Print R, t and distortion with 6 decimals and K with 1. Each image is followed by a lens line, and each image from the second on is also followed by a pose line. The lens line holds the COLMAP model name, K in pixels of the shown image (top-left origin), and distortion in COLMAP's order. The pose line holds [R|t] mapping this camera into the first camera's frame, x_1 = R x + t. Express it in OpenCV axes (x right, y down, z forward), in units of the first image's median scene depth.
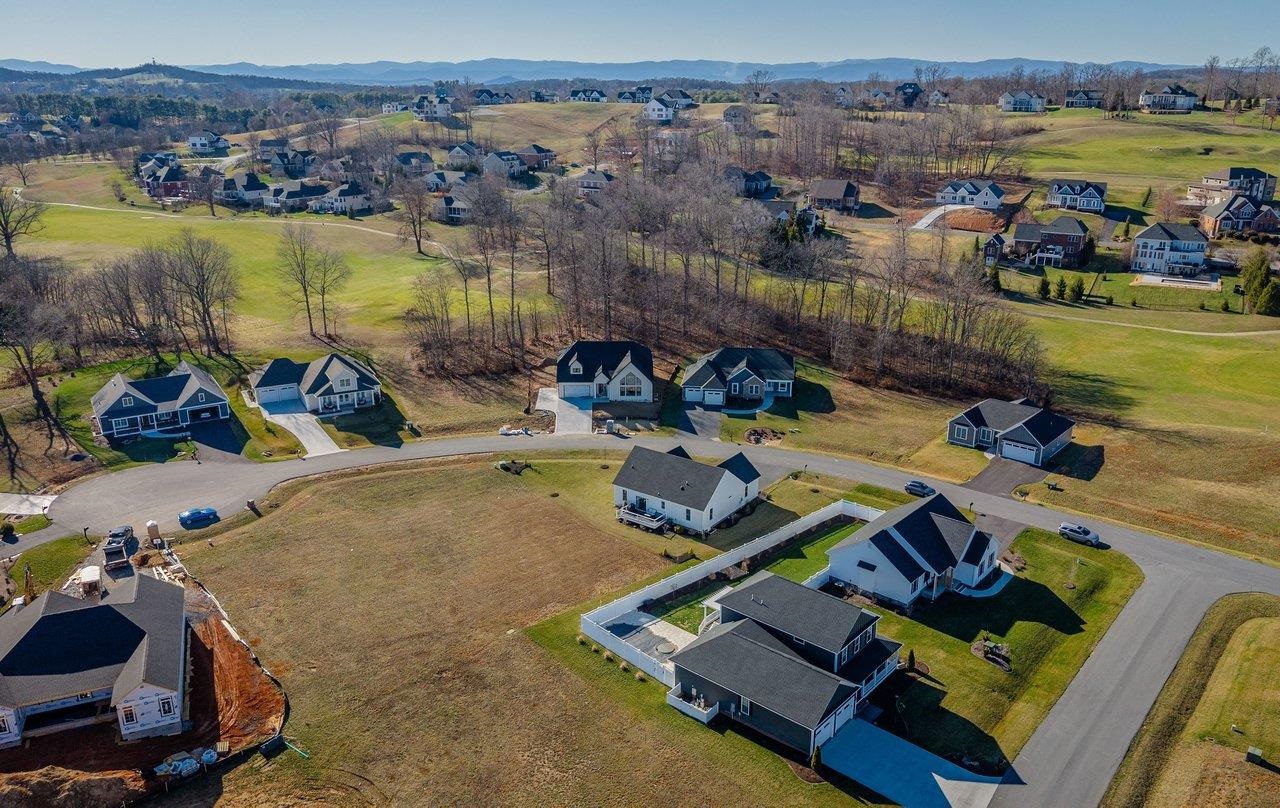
lens RADIAL K [[1013.8, 0, 640.0], [0, 1013.8, 404.0], [0, 0, 1]] dist [0.000927, -0.001079]
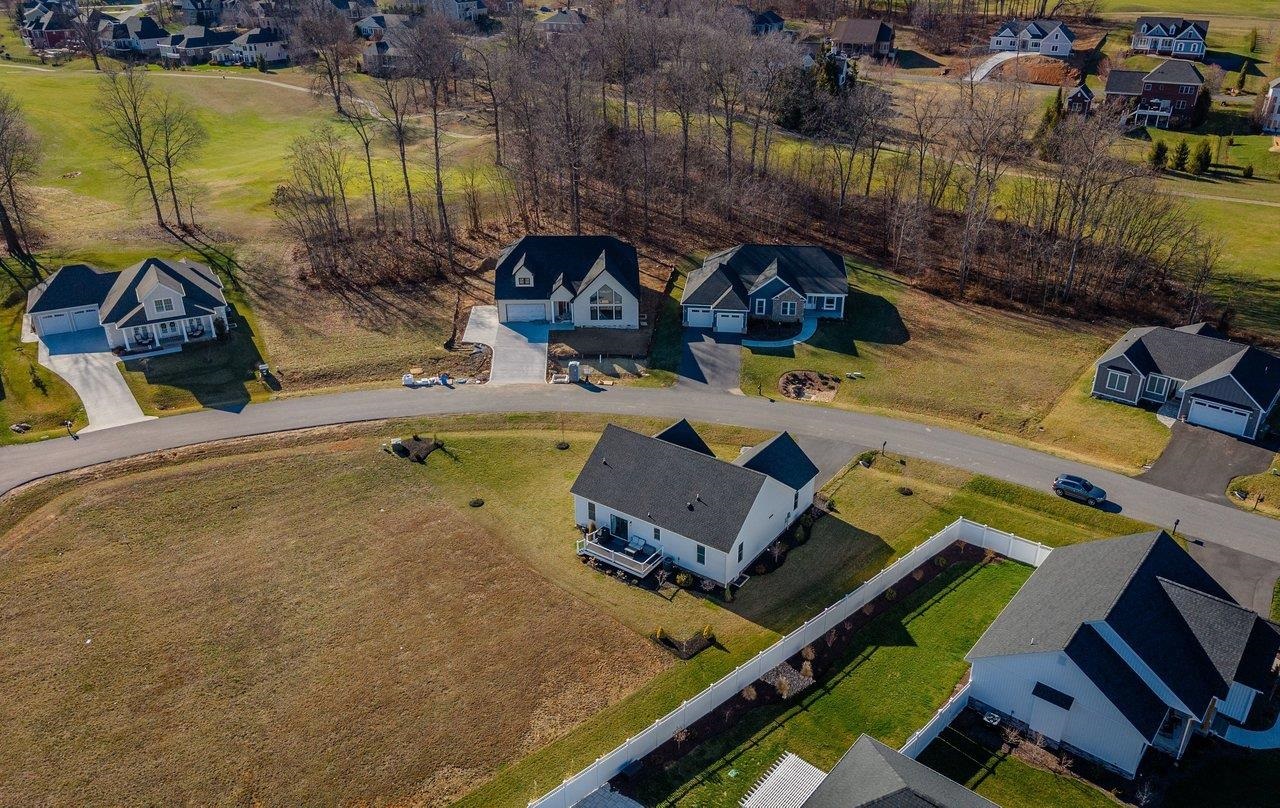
lens RADIAL K [[1013.8, 0, 640.0], [0, 1013.8, 404.0], [0, 0, 1]] dist [0.000927, -0.001079]
pose [[0.999911, -0.006160, 0.011869, 0.004867], [0.004681, 0.992663, 0.120823, -0.032194], [-0.012526, -0.120757, 0.992603, 0.316811]]
